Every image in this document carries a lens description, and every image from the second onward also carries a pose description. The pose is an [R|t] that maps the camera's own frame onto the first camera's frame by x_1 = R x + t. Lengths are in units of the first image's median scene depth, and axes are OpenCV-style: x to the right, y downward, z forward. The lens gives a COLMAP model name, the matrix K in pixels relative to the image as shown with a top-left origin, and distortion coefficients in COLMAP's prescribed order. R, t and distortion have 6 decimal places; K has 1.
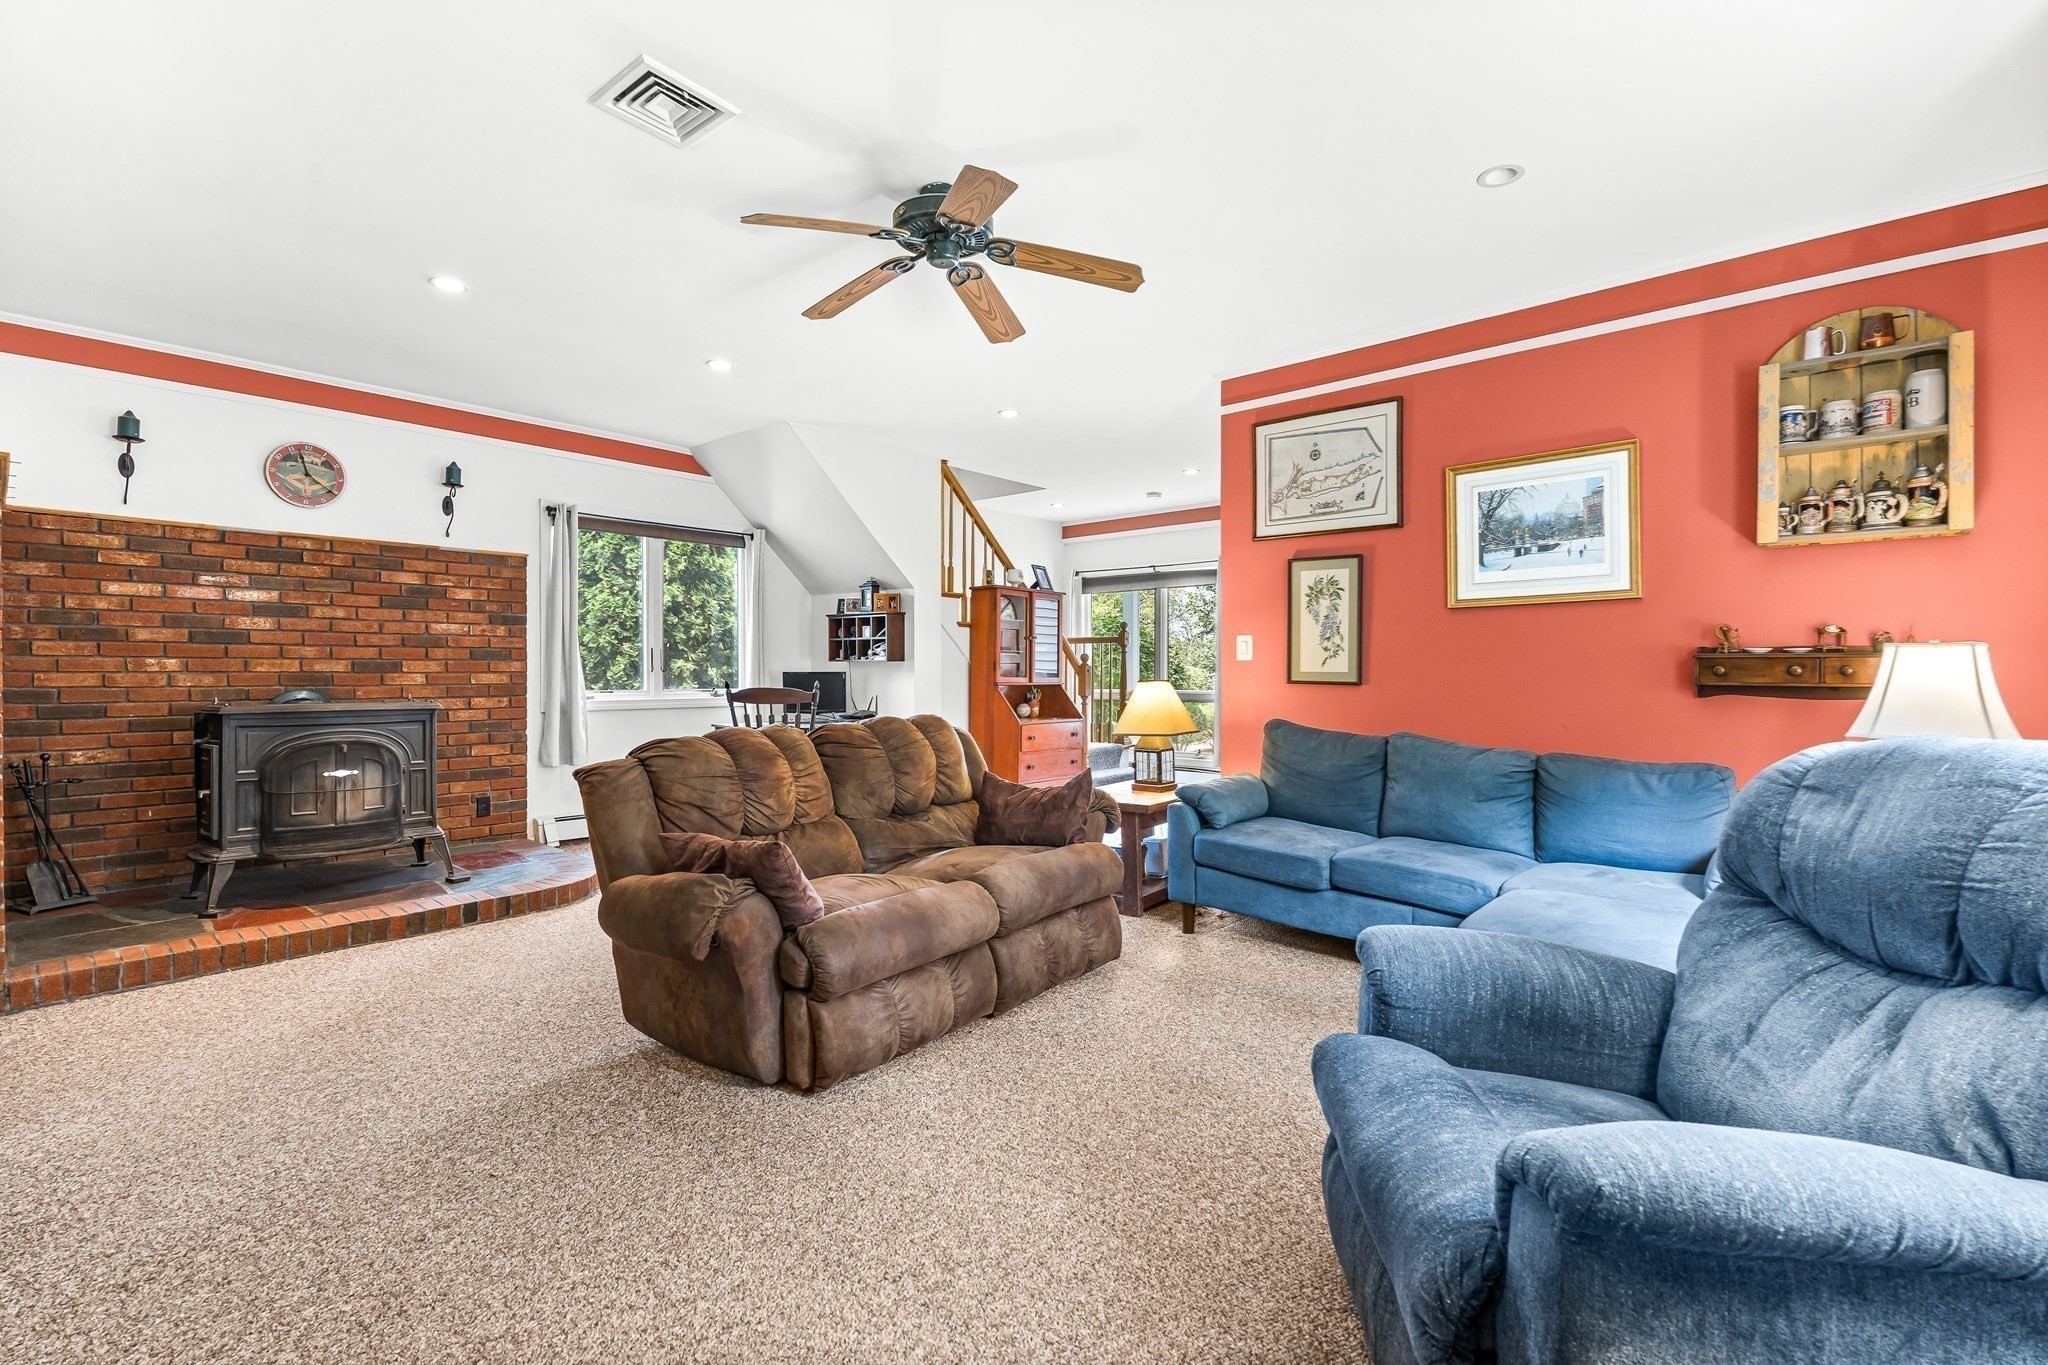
lens RADIAL K [[931.0, 0, 1033.2], [0, 931.0, 677.8], [0, 0, 1]] dist [0.004963, 0.000061]
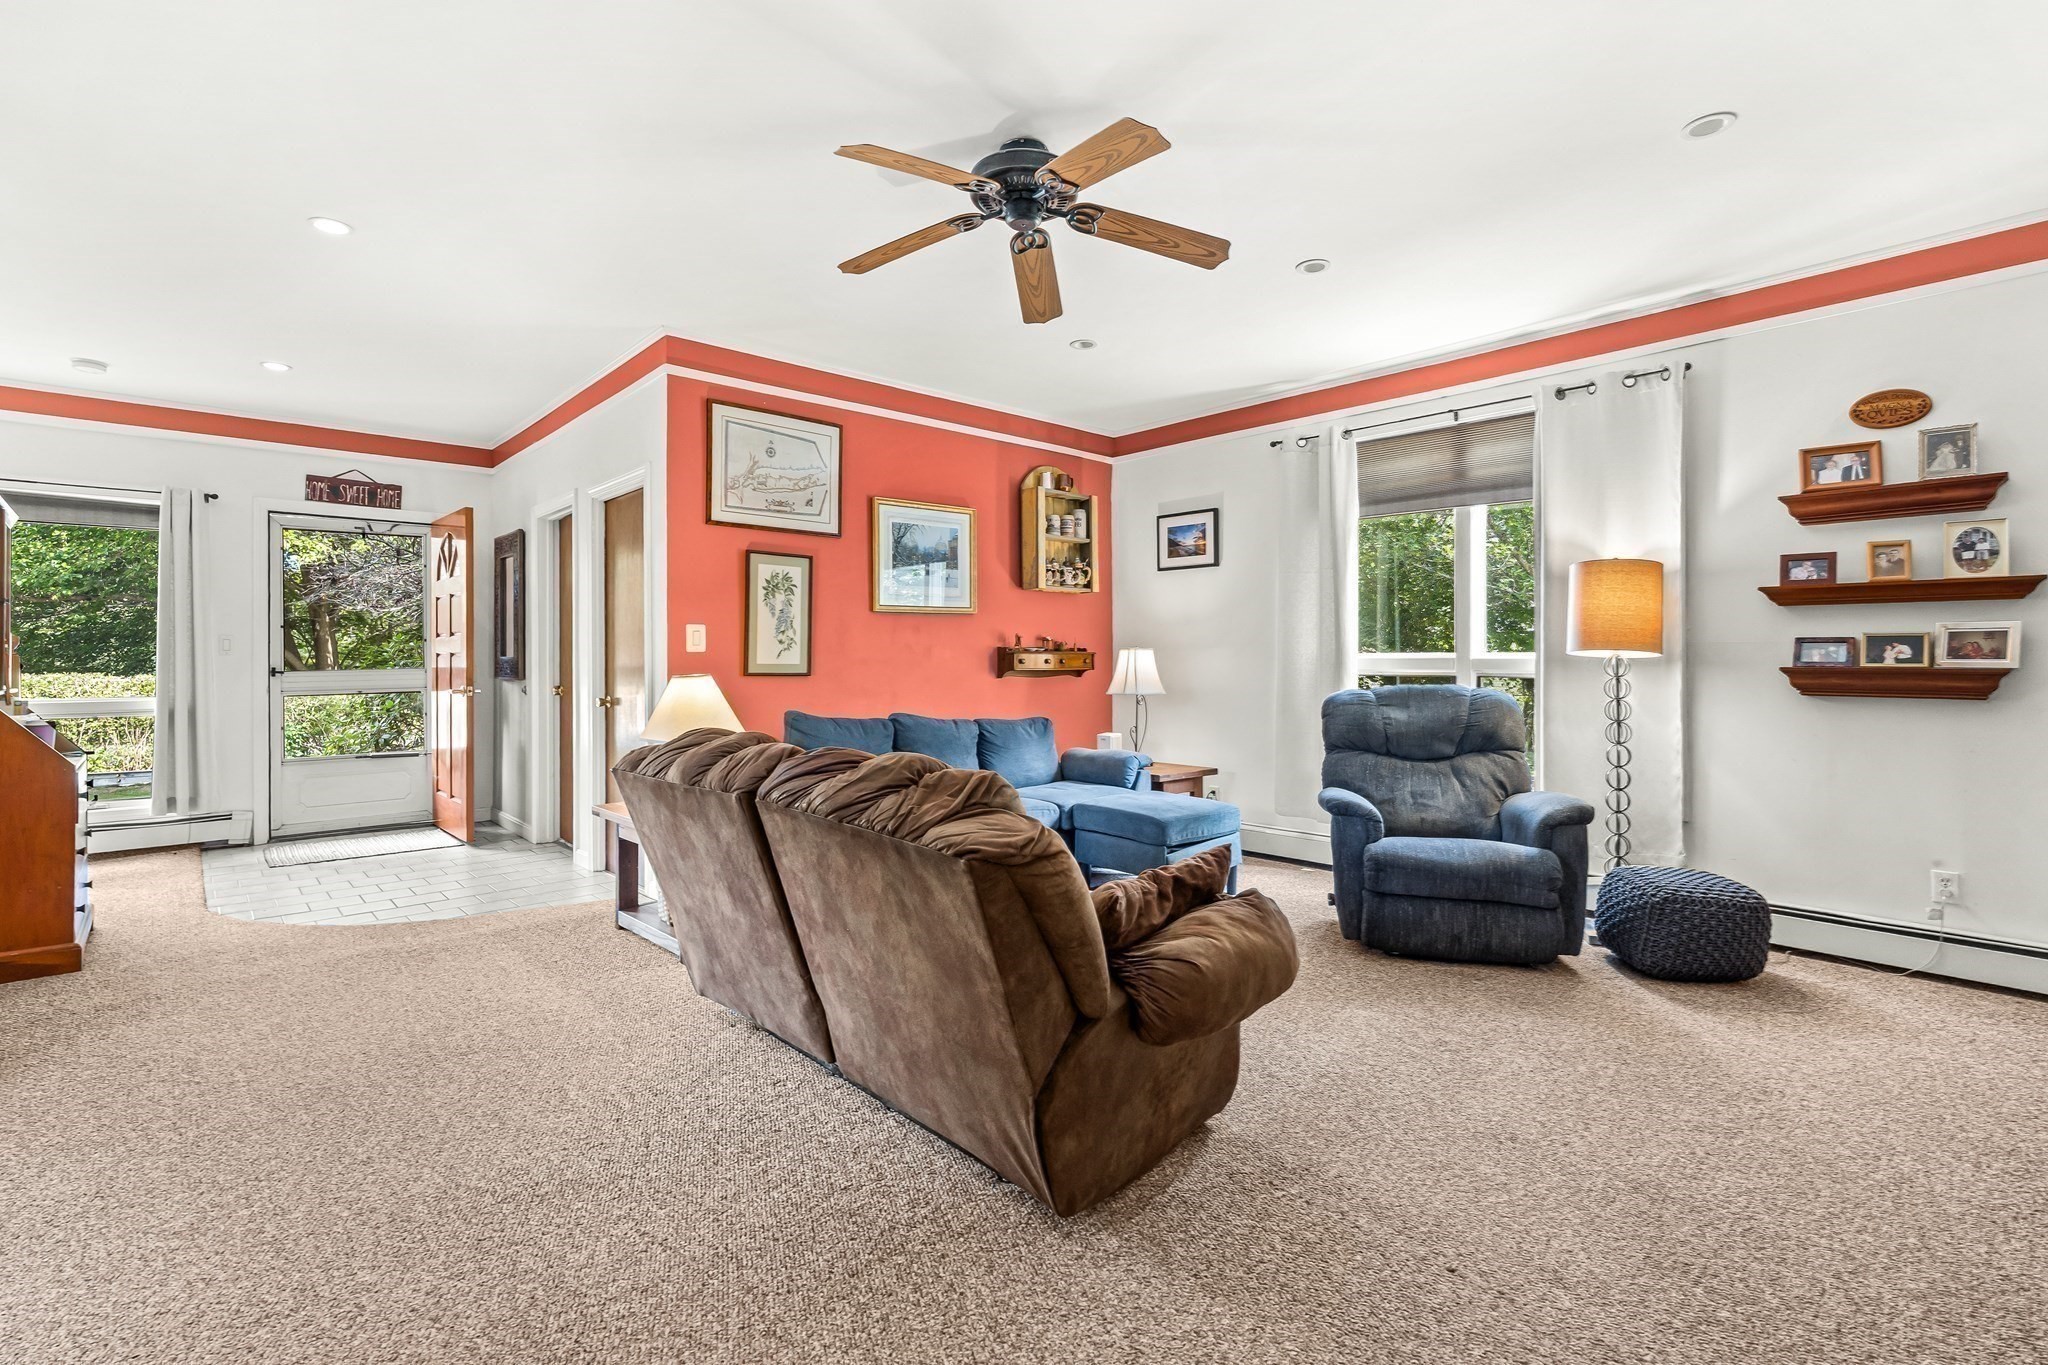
lens RADIAL K [[939.0, 0, 1022.0], [0, 939.0, 659.2], [0, 0, 1]] dist [-0.026987, -0.000094]
pose [[0.097583, 0.003331, 0.995222, -0.733664], [0.015314, 0.999871, -0.004848, -0.002700], [-0.995110, 0.015714, 0.097520, 0.665259]]
